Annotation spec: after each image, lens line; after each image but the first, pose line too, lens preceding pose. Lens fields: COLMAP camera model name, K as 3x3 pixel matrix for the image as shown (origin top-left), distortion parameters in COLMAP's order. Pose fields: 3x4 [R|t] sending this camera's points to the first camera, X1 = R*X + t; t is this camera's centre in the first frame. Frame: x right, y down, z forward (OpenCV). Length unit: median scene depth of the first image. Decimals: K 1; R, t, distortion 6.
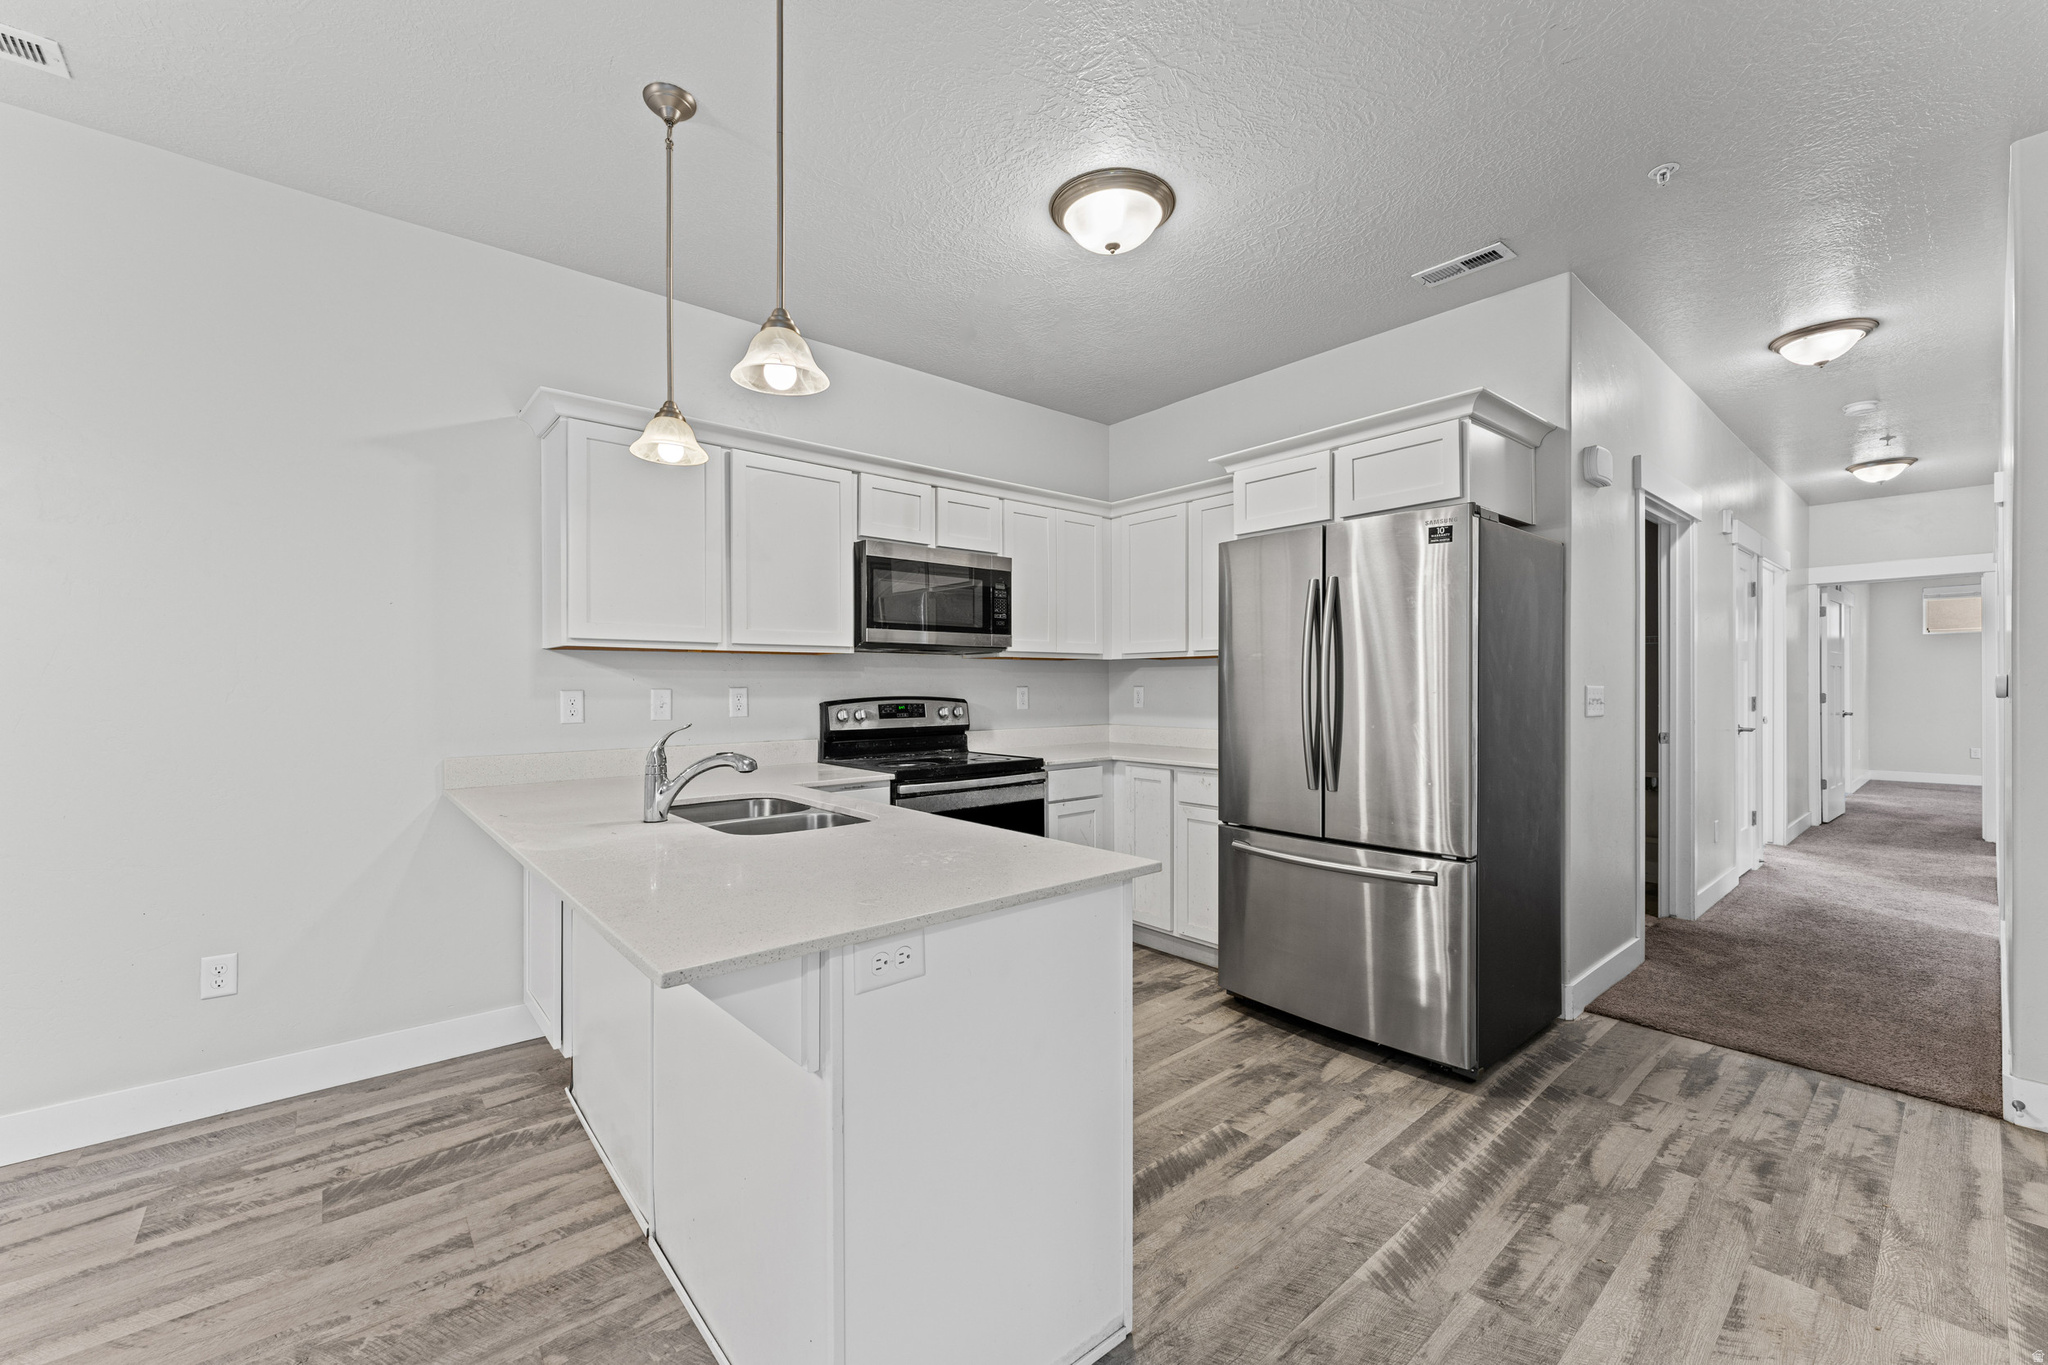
lens RADIAL K [[815.2, 0, 1039.9], [0, 815.2, 676.7], [0, 0, 1]] dist [-0.010179, -0.000138]
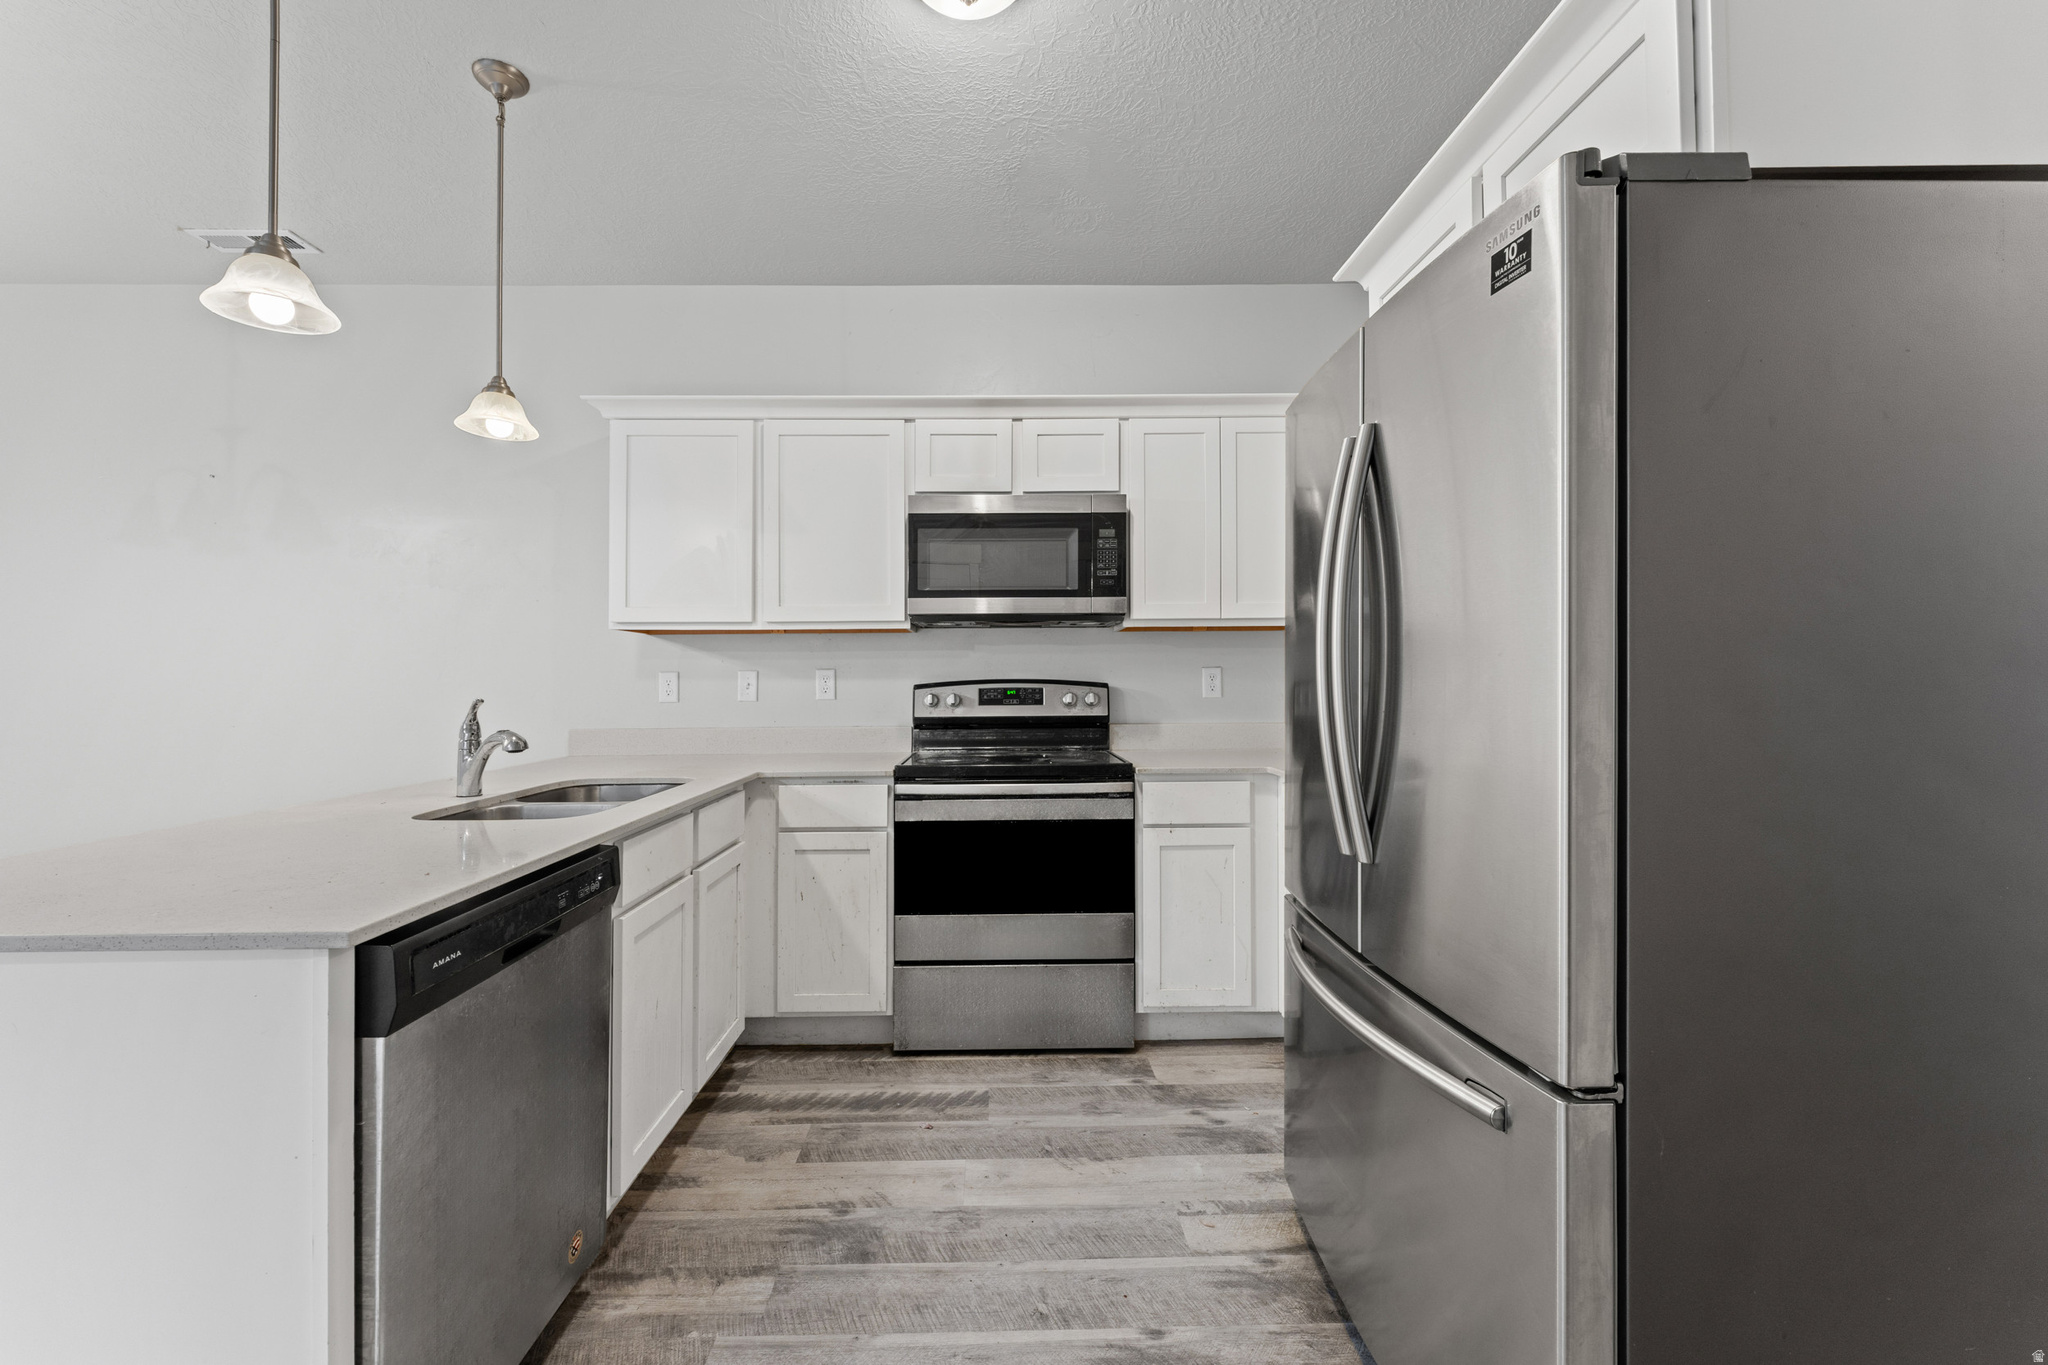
lens RADIAL K [[815.2, 0, 1039.9], [0, 815.2, 676.7], [0, 0, 1]] dist [-0.010179, -0.000138]
pose [[0.755167, -0.009099, -0.655469, 0.427959], [0.010030, 0.999947, -0.002325, 0.025458], [0.655455, -0.004819, 0.755219, 0.415340]]
